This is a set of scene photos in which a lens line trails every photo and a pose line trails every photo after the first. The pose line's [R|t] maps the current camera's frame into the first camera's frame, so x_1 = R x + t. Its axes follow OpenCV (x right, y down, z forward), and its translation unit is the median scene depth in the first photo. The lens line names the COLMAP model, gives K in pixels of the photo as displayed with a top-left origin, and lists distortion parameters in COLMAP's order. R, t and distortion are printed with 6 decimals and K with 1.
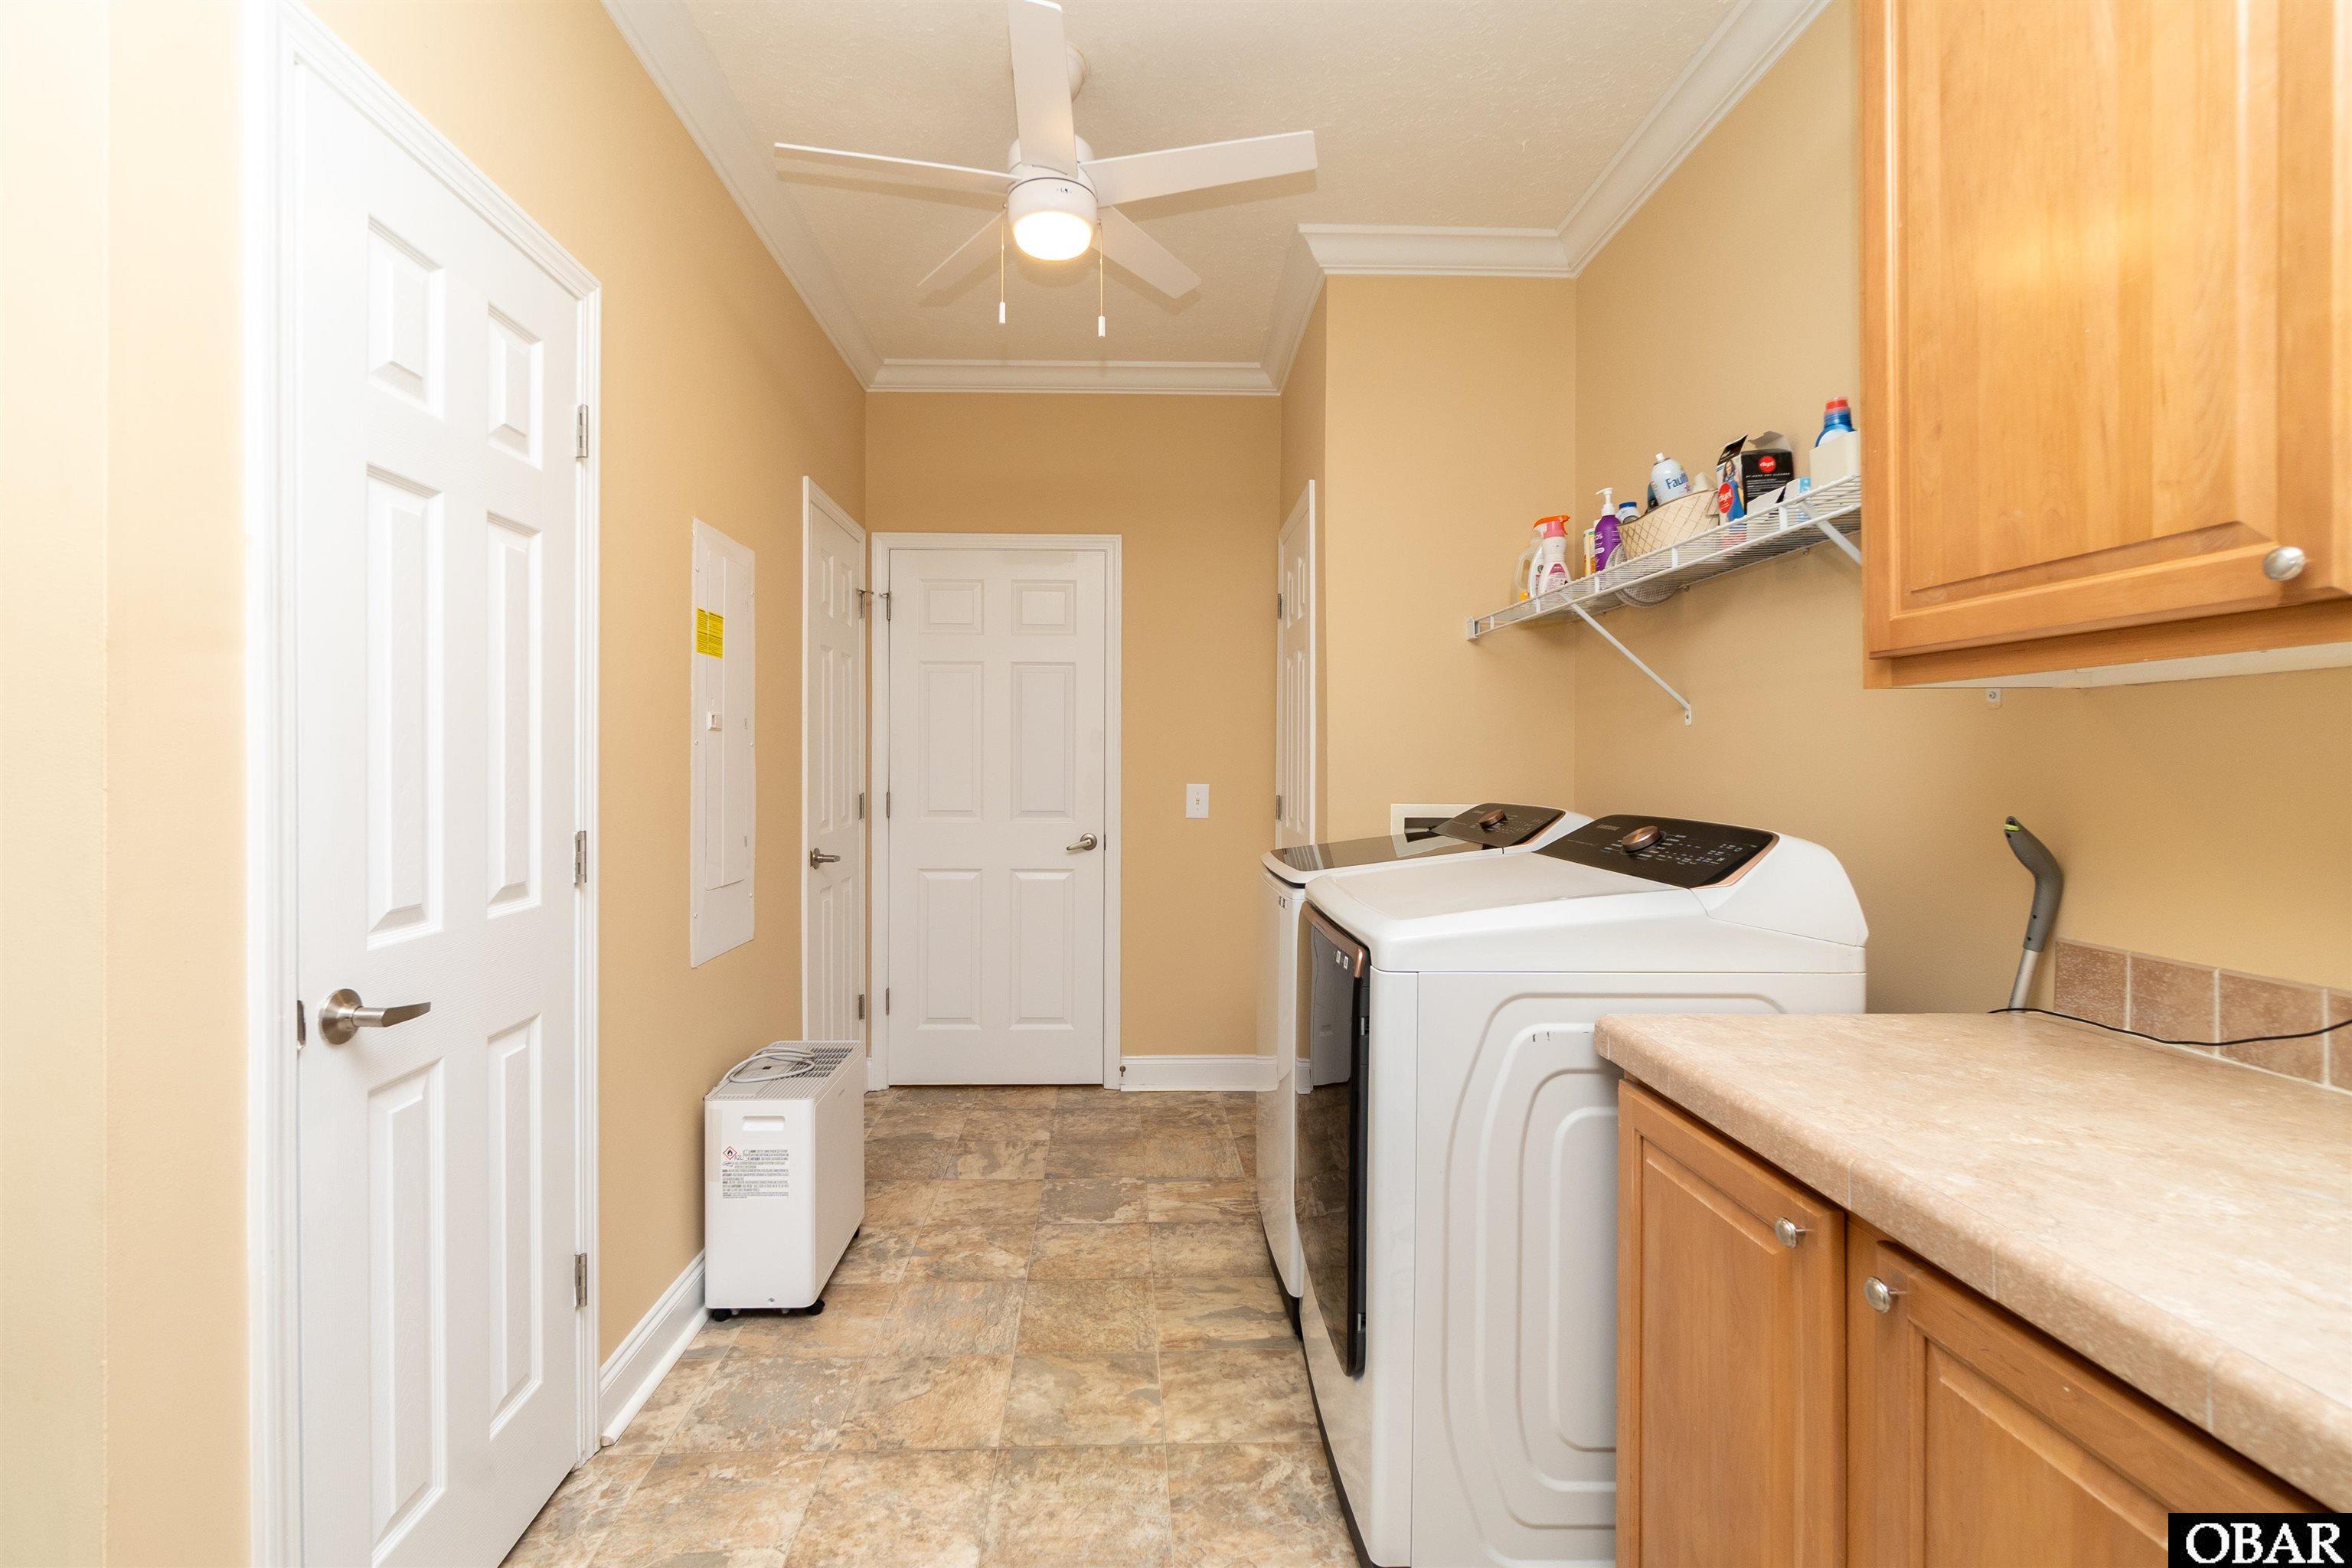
lens RADIAL K [[1024.5, 0, 1158.1], [0, 1024.5, 770.3], [0, 0, 1]] dist [-0.003373, -0.000174]
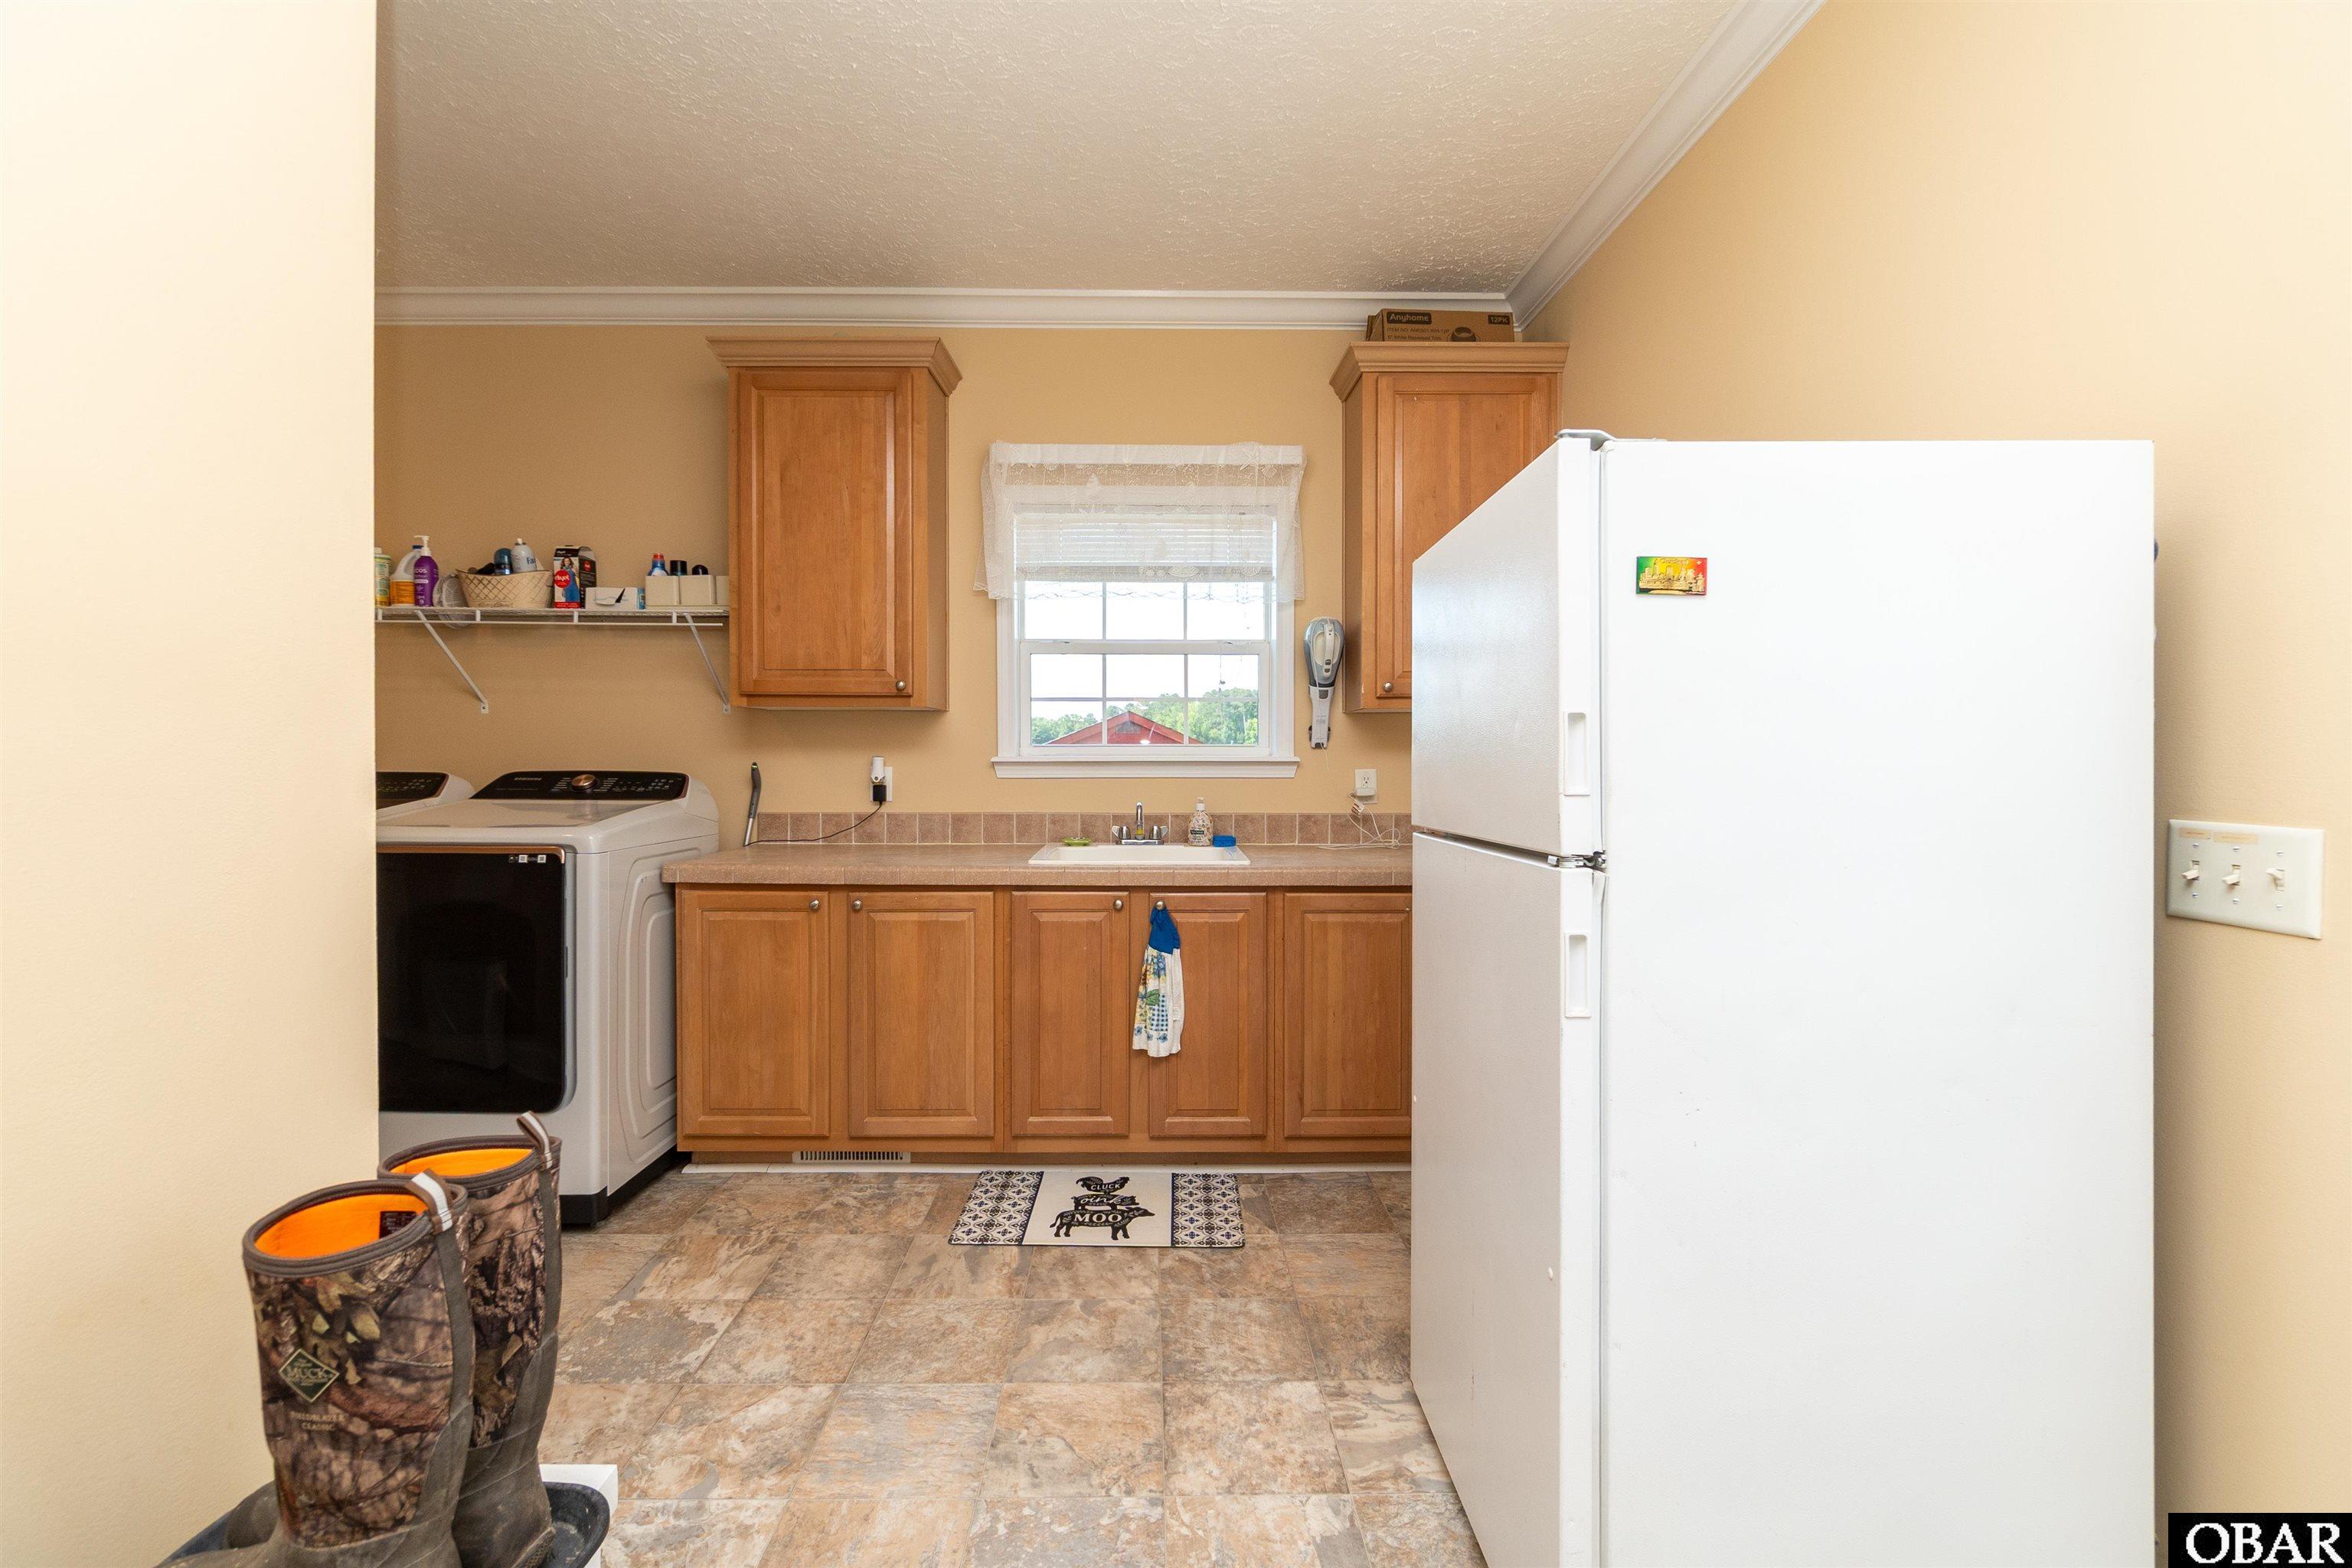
lens RADIAL K [[1024.5, 0, 1160.1], [0, 1024.5, 777.7], [0, 0, 1]] dist [-0.003373, -0.000174]
pose [[0.060815, -0.025807, 0.997815, -1.494419], [0.005811, 0.999658, 0.025501, 0.026409], [-0.998132, 0.004247, 0.060944, -0.093750]]
